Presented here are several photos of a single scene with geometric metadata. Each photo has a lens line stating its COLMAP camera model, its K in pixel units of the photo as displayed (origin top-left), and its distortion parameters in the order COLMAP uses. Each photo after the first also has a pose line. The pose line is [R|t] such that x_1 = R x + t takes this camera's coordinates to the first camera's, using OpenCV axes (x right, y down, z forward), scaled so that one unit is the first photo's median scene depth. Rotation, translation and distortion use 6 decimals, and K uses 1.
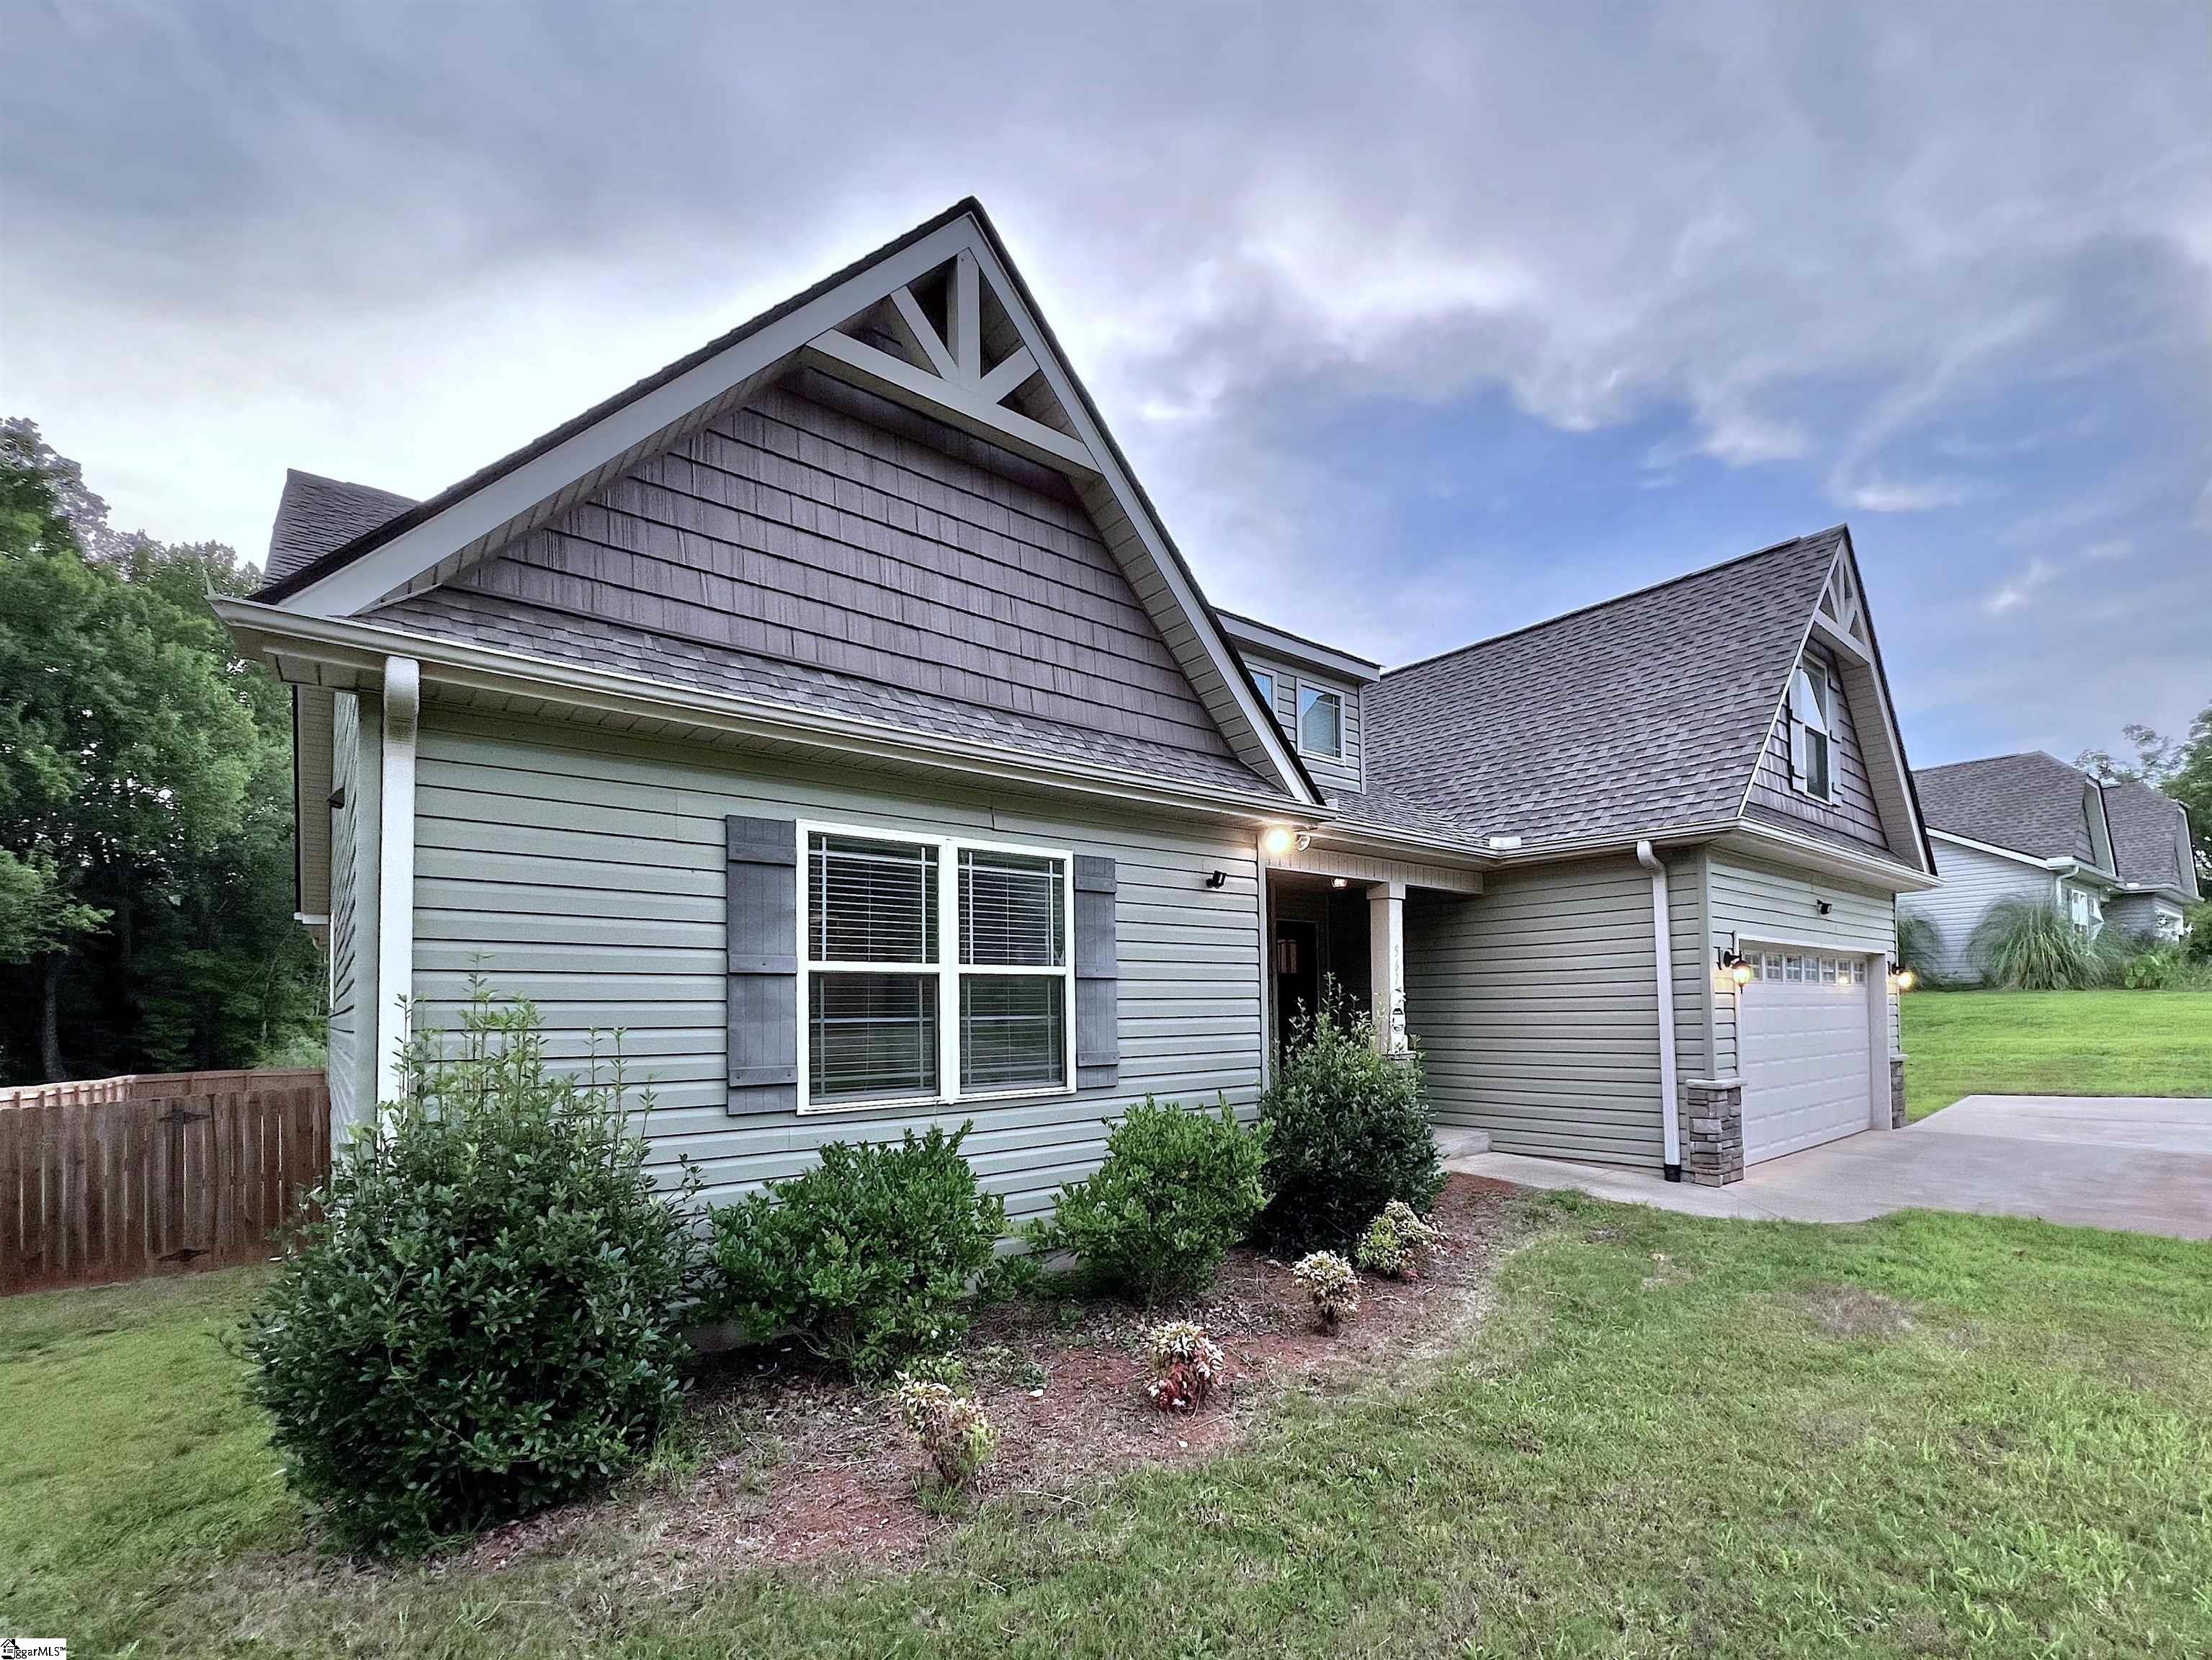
lens RADIAL K [[957.4, 0, 1106.0], [0, 957.4, 830.0], [0, 0, 1]] dist [-0.004497, -0.000066]
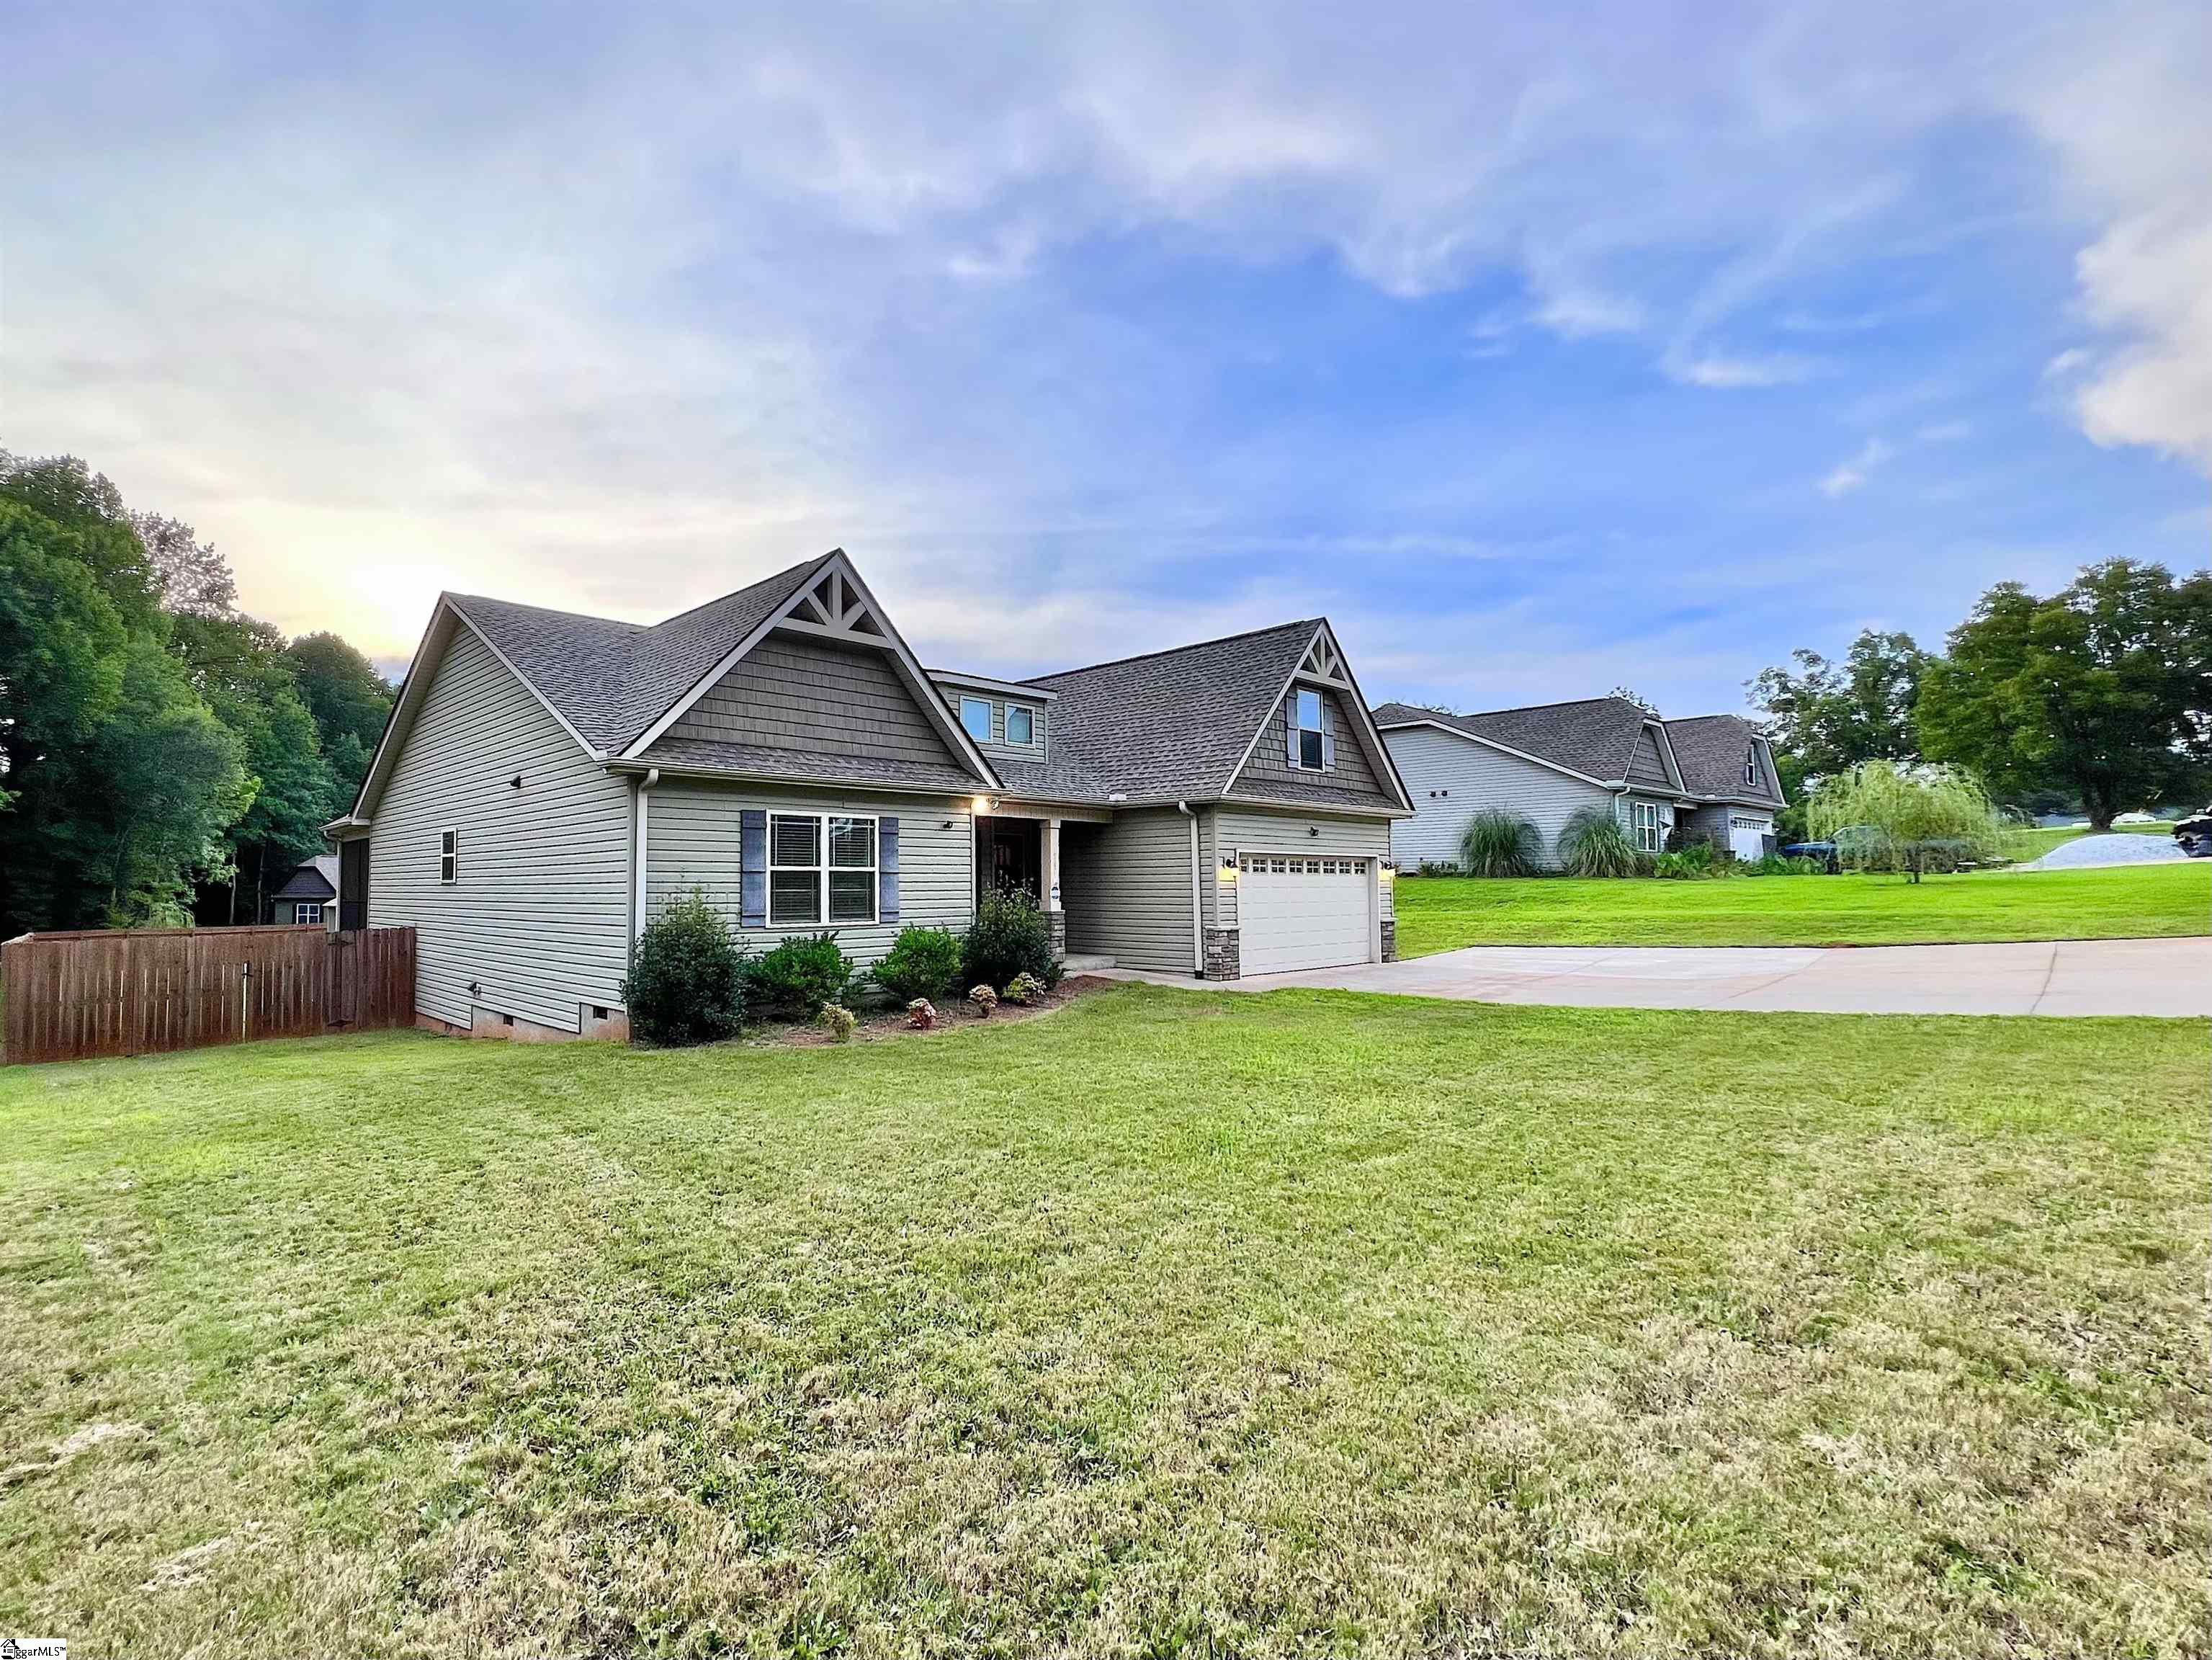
lens RADIAL K [[1078.5, 0, 1106.0], [0, 1078.5, 830.0], [0, 0, 1]] dist [-0.011318, 0.000765]
pose [[0.981943, 0.018687, 0.188251, 0.008586], [-0.044069, 0.990327, 0.131567, -0.202012], [-0.183971, -0.137487, 0.973269, -1.040539]]
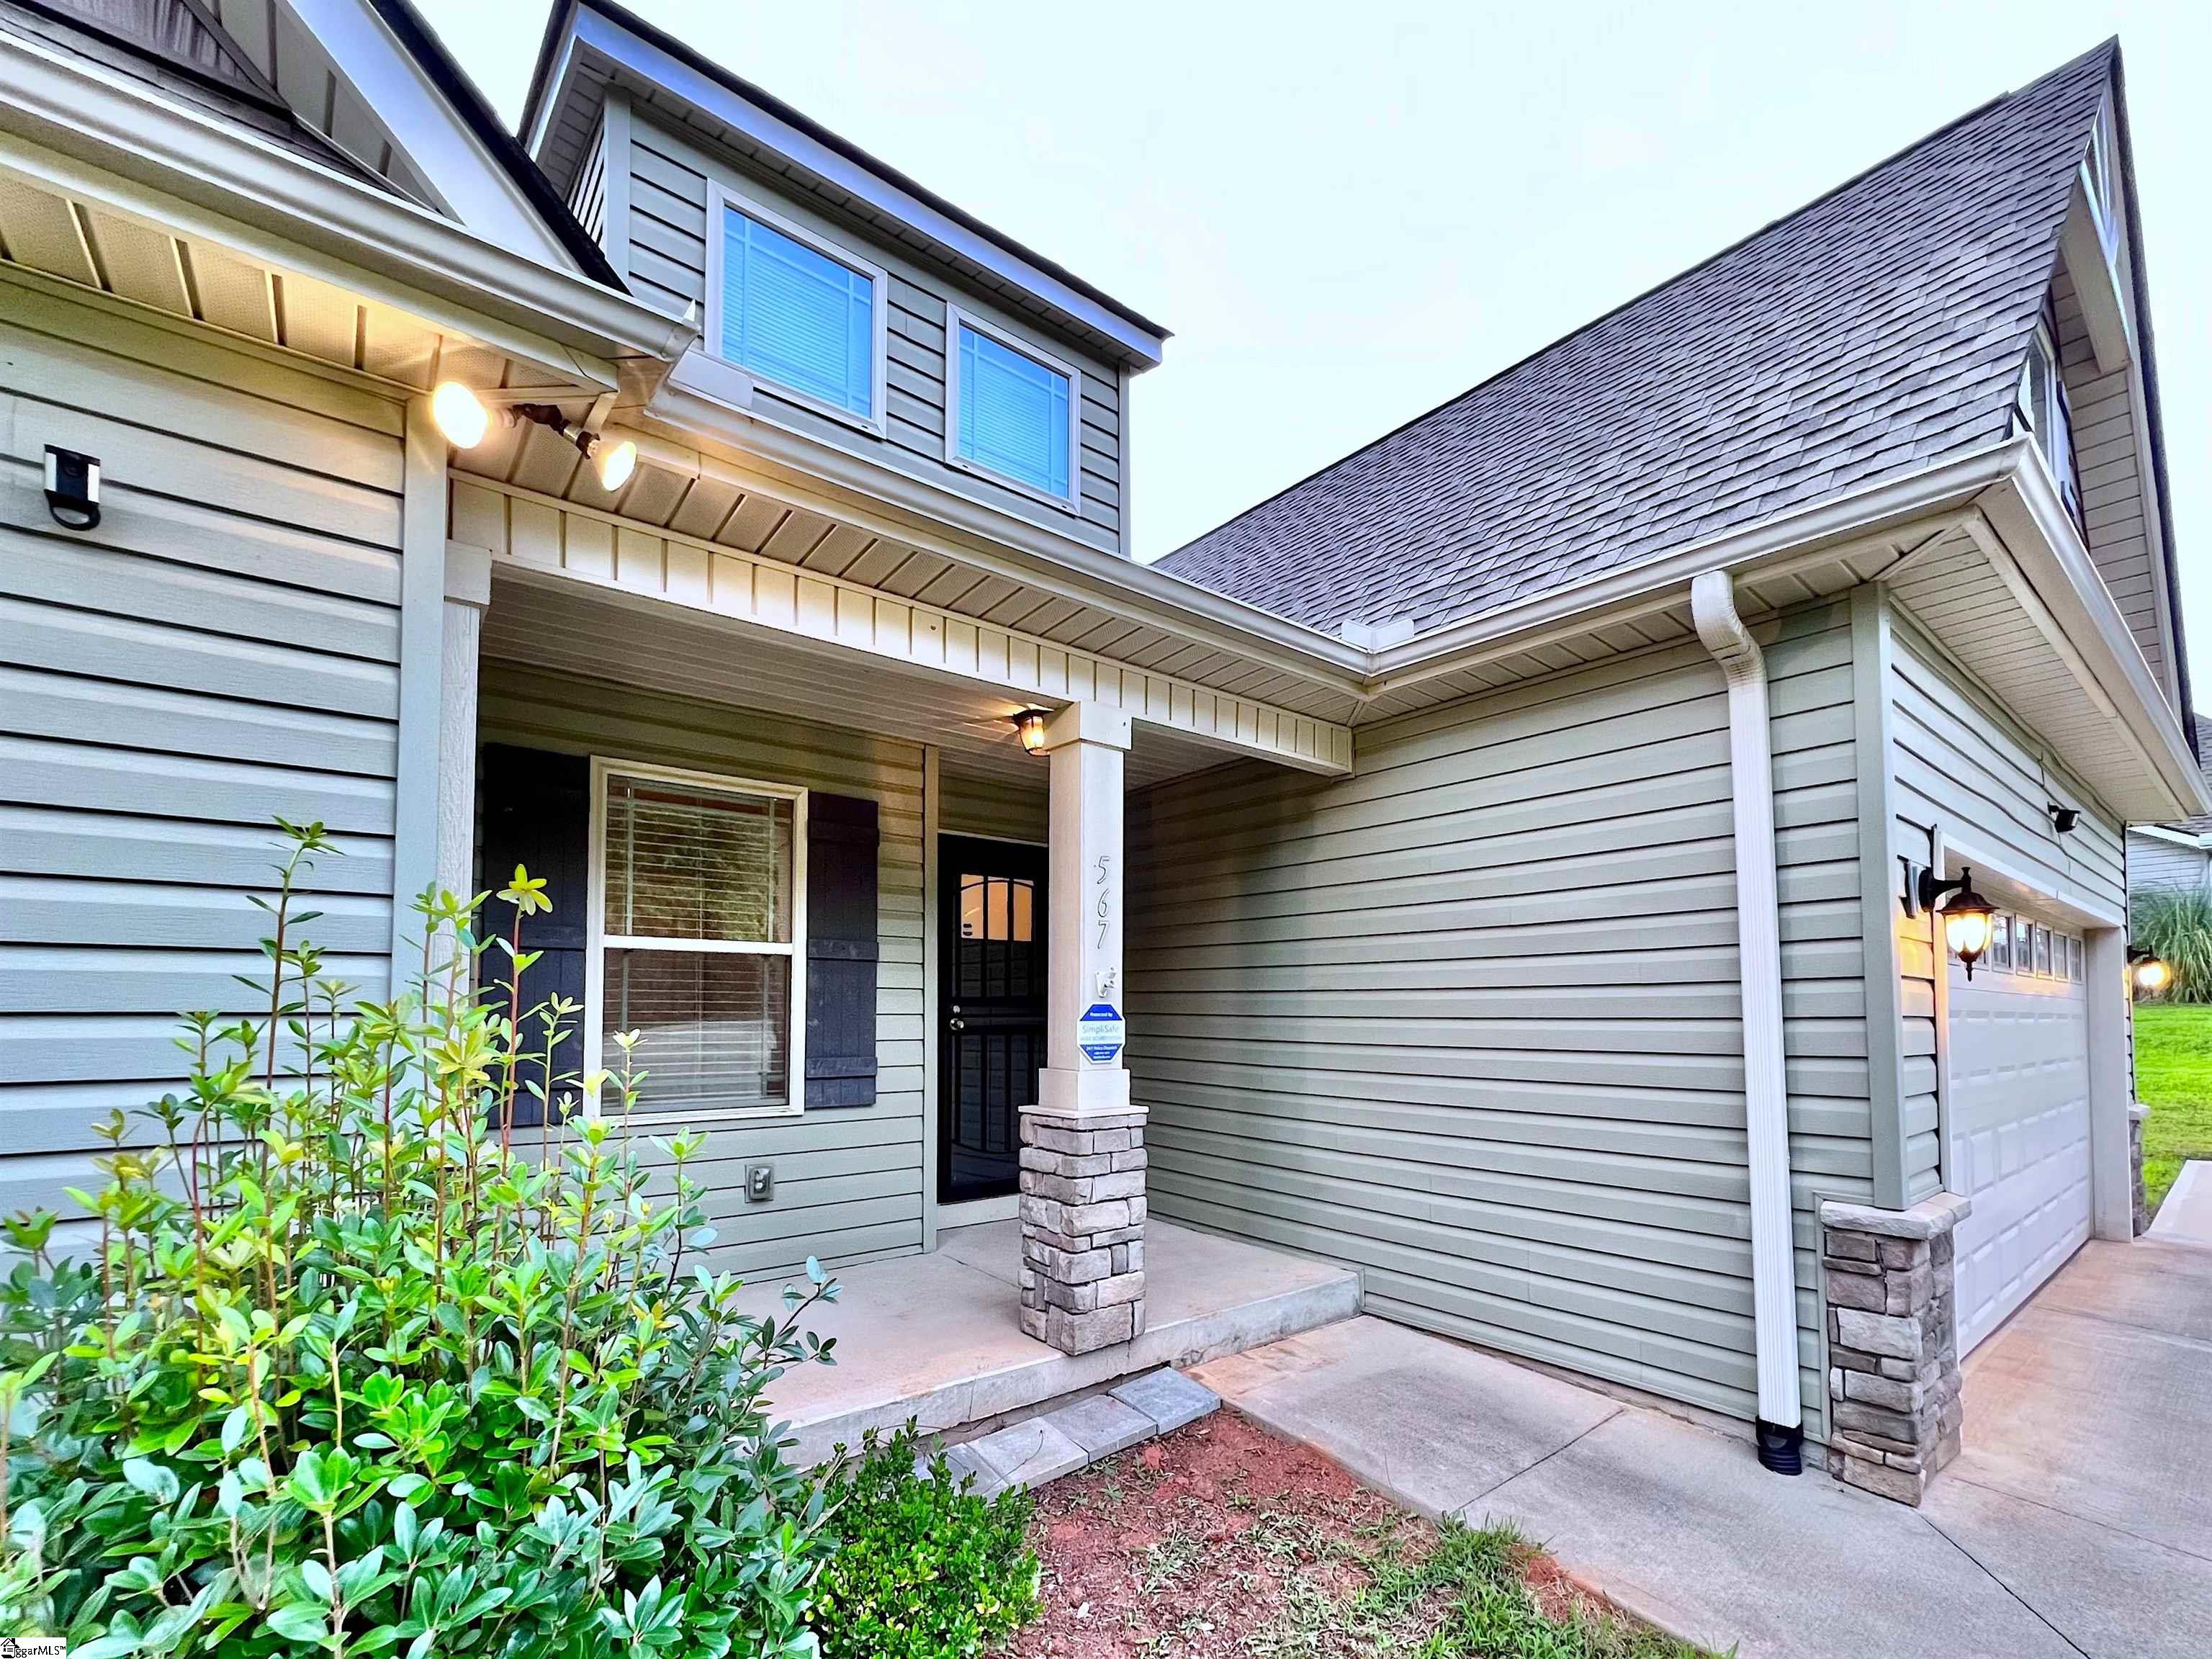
lens RADIAL K [[931.7, 0, 1113.6], [0, 931.7, 836.7], [0, 0, 1]] dist [0.016514, -0.000076]
pose [[0.999879, 0.010790, -0.011169, 0.329051], [-0.010785, 0.999942, 0.000469, 0.117780], [0.011173, -0.000348, 0.999938, 0.621363]]
